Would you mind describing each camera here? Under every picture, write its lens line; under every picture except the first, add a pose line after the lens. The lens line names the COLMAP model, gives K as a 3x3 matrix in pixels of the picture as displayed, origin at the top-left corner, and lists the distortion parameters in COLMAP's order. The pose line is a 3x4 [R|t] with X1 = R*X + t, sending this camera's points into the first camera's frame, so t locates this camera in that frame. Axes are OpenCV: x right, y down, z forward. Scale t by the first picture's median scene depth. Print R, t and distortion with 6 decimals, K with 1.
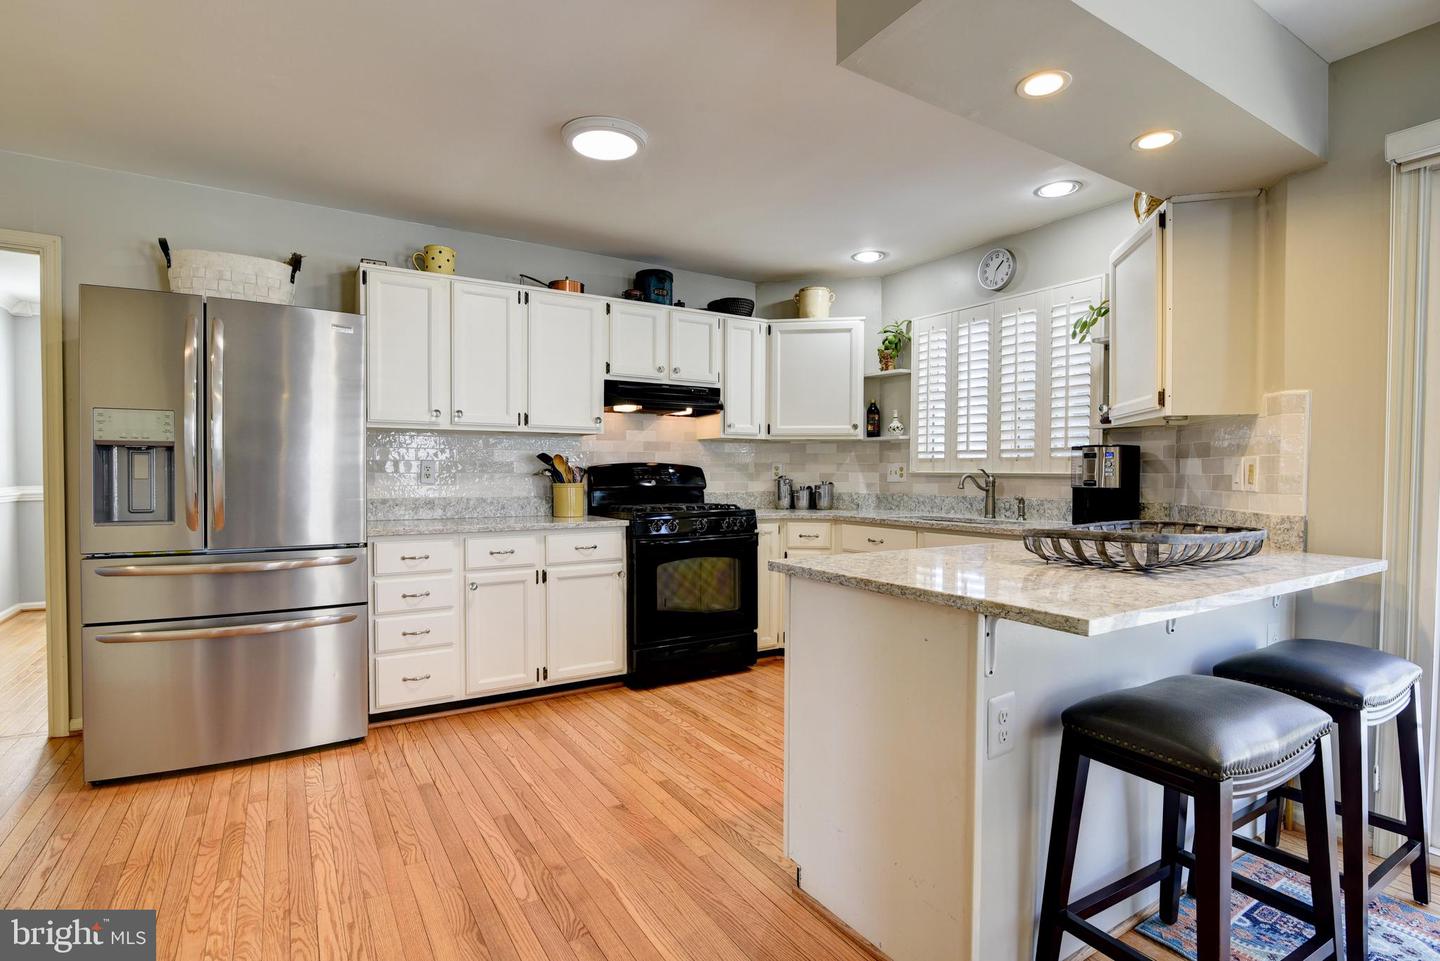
lens RADIAL K [[707.0, 0, 716.7], [0, 707.0, 487.4], [0, 0, 1]] dist [-0.018384, 0.001208]
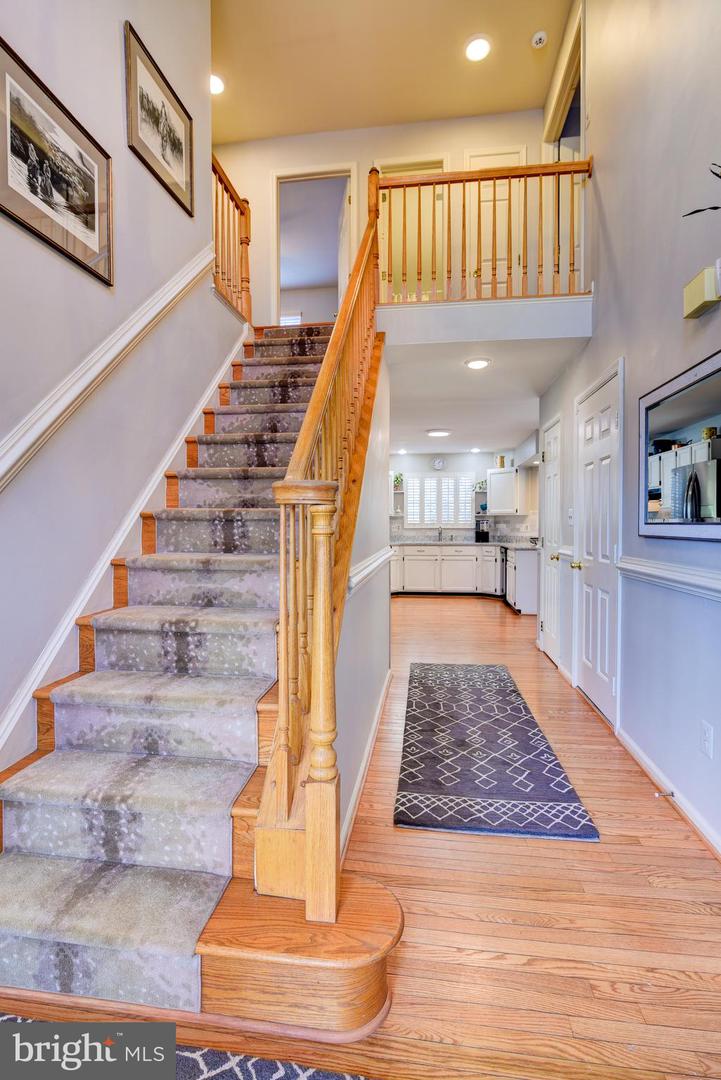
lens RADIAL K [[523.4, 0, 360.5], [0, 523.4, 540.0], [0, 0, 1]] dist [-0.015448, -0.000066]
pose [[0.639293, -0.029477, 0.768398, -1.587549], [0.023764, 0.999545, 0.018573, -0.017239], [-0.768596, 0.006387, 0.639702, -0.219846]]
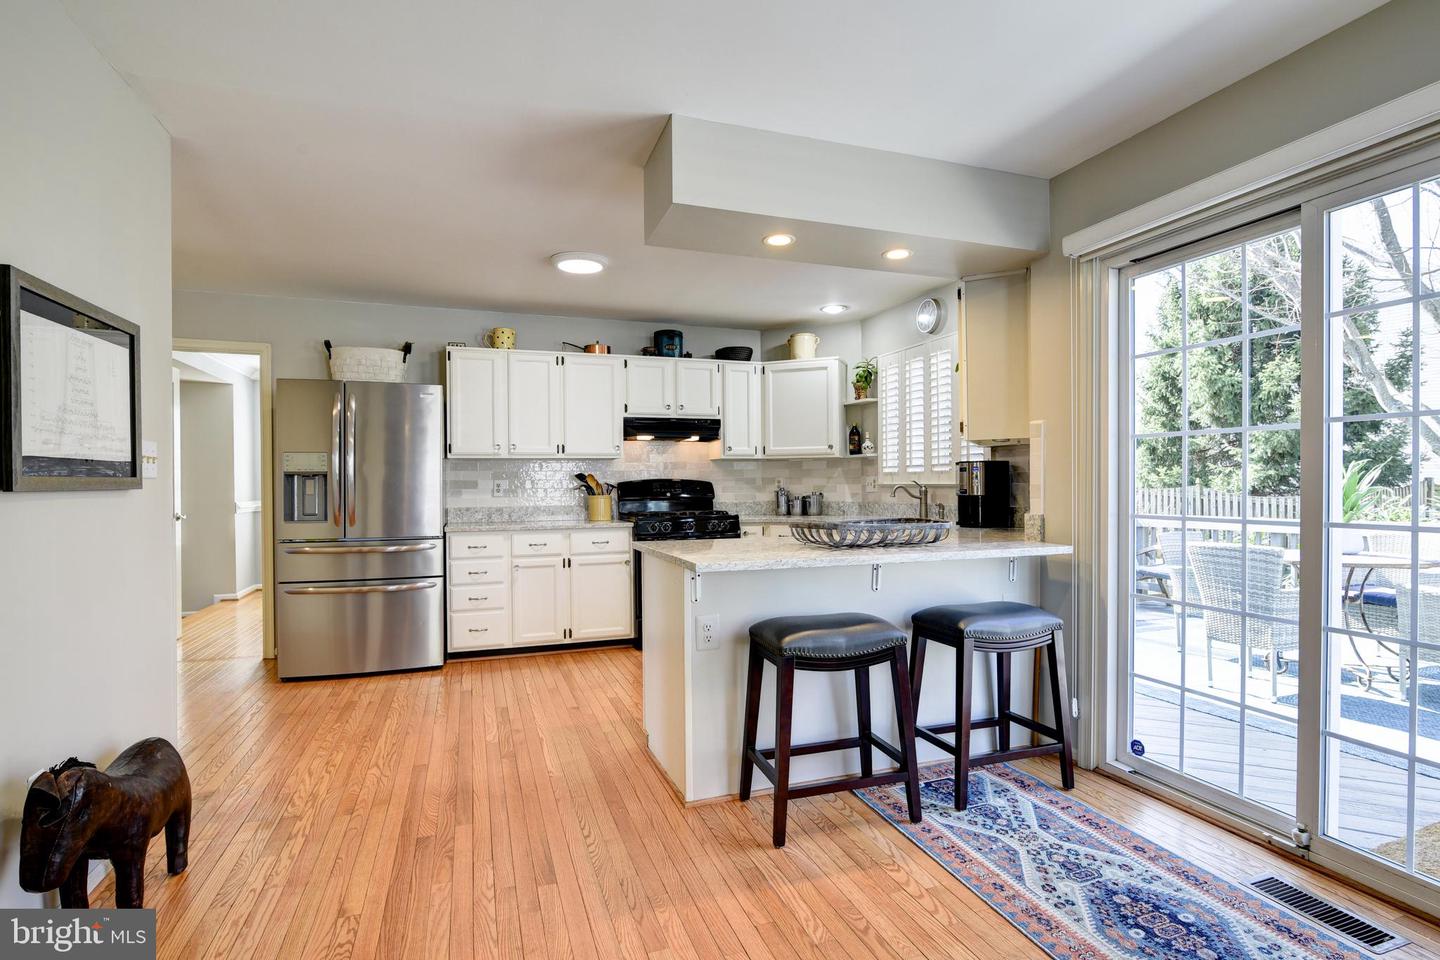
lens RADIAL K [[707.0, 0, 716.7], [0, 707.0, 486.9], [0, 0, 1]] dist [-0.018384, 0.001208]
pose [[0.976419, -0.011359, -0.215585, 0.291703], [0.007413, 0.999790, -0.019101, 0.005092], [0.215757, 0.017053, 0.976298, -0.252656]]
